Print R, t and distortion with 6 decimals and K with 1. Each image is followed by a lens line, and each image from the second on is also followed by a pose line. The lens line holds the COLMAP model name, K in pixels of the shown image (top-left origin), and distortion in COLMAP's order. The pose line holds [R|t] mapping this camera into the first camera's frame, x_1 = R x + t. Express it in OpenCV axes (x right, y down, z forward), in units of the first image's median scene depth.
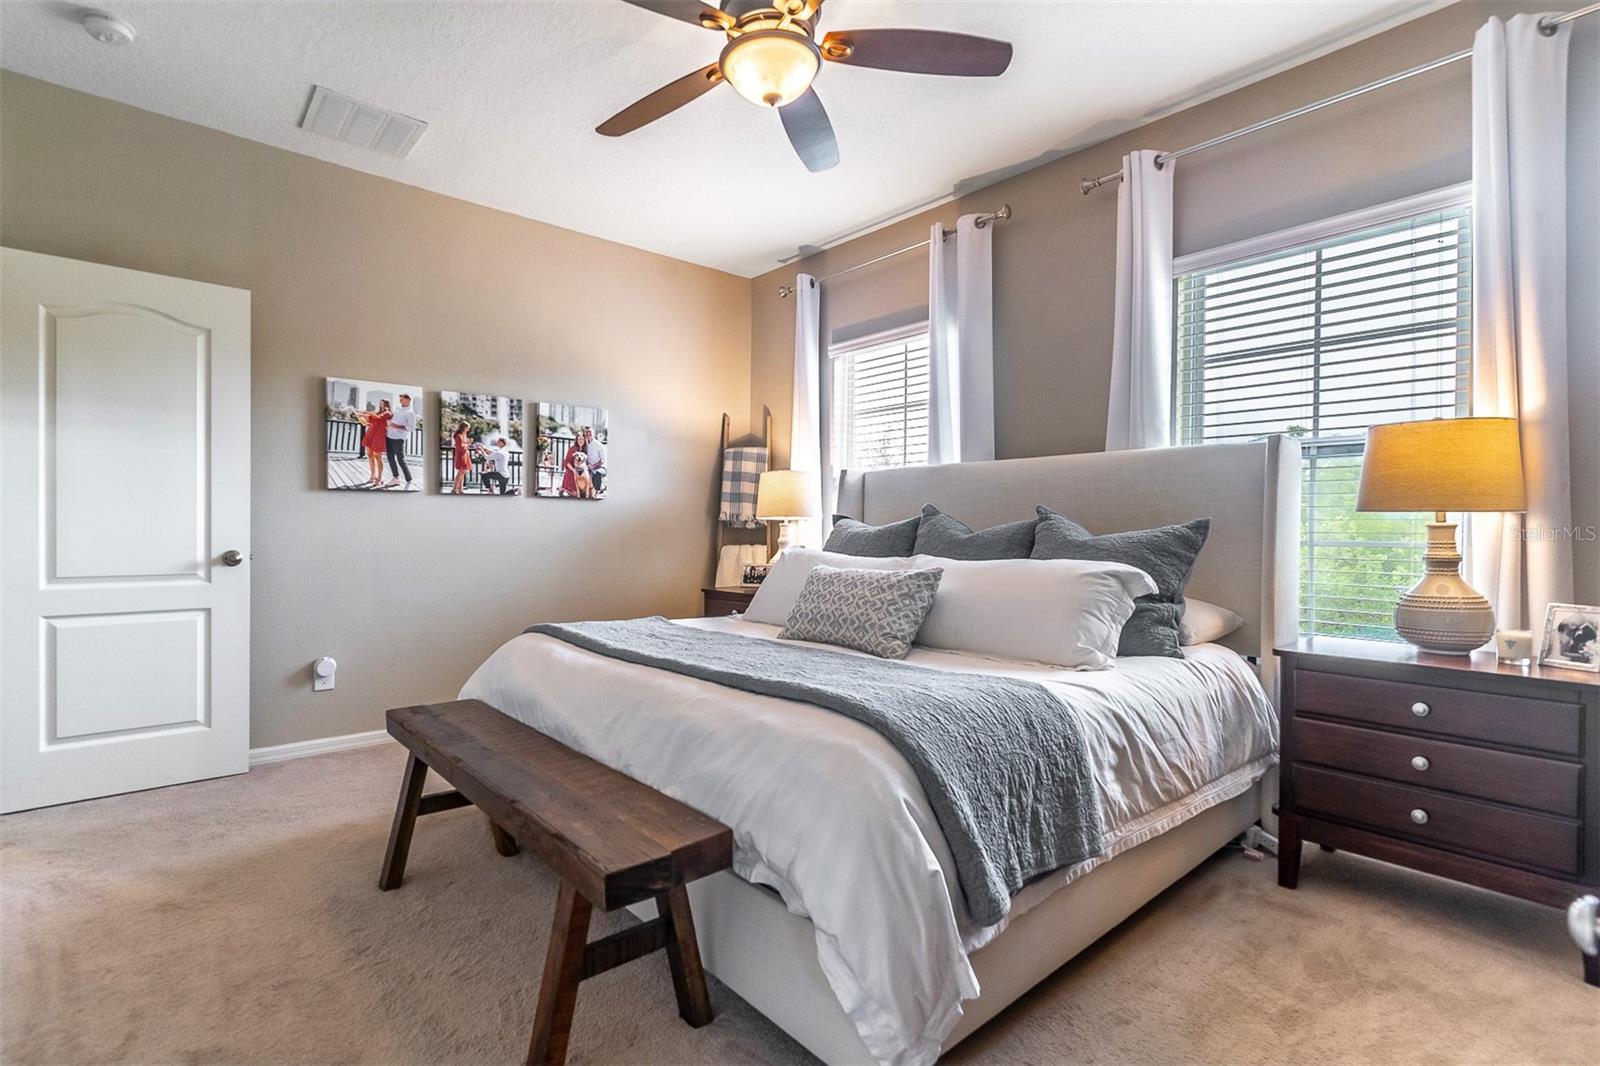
lens RADIAL K [[762.7, 0, 800.0], [0, 762.7, 533.0], [0, 0, 1]] dist [0.003602, 0.000448]
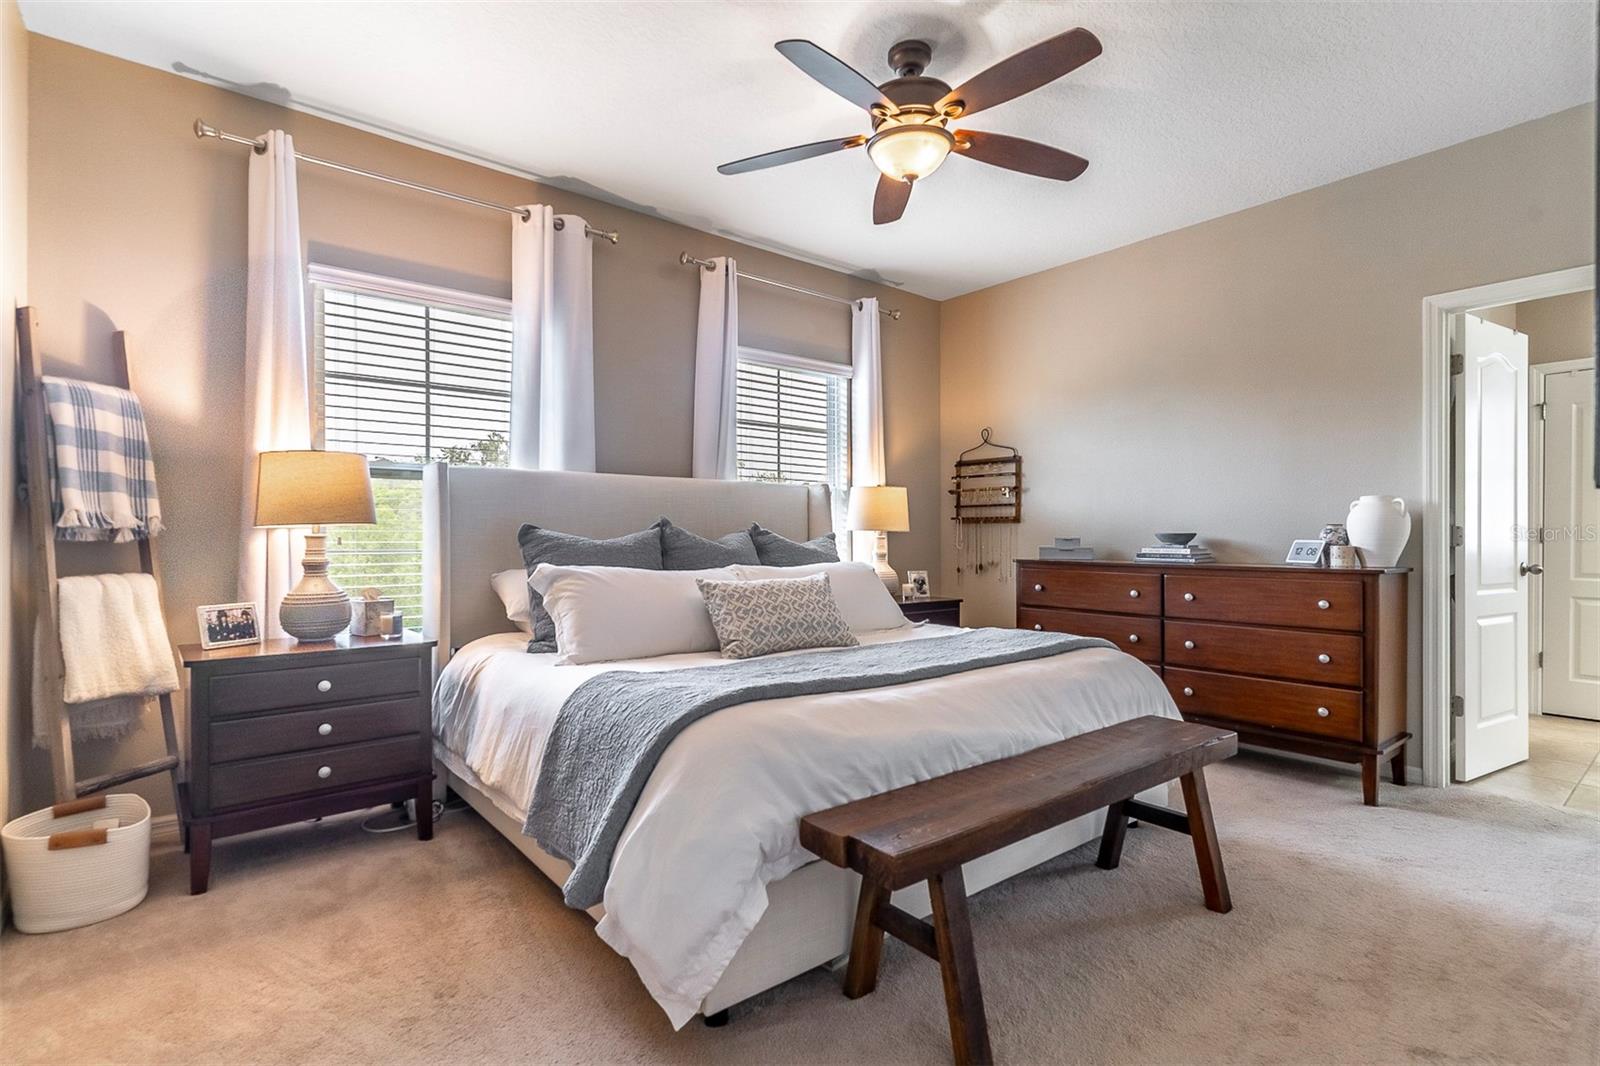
lens RADIAL K [[762.7, 0, 800.0], [0, 762.7, 533.0], [0, 0, 1]] dist [0.003602, 0.000448]
pose [[0.042973, -0.003885, 0.999069, -0.751731], [0.001205, 0.999992, 0.003837, -0.018432], [-0.999076, 0.001039, 0.042977, 0.684447]]
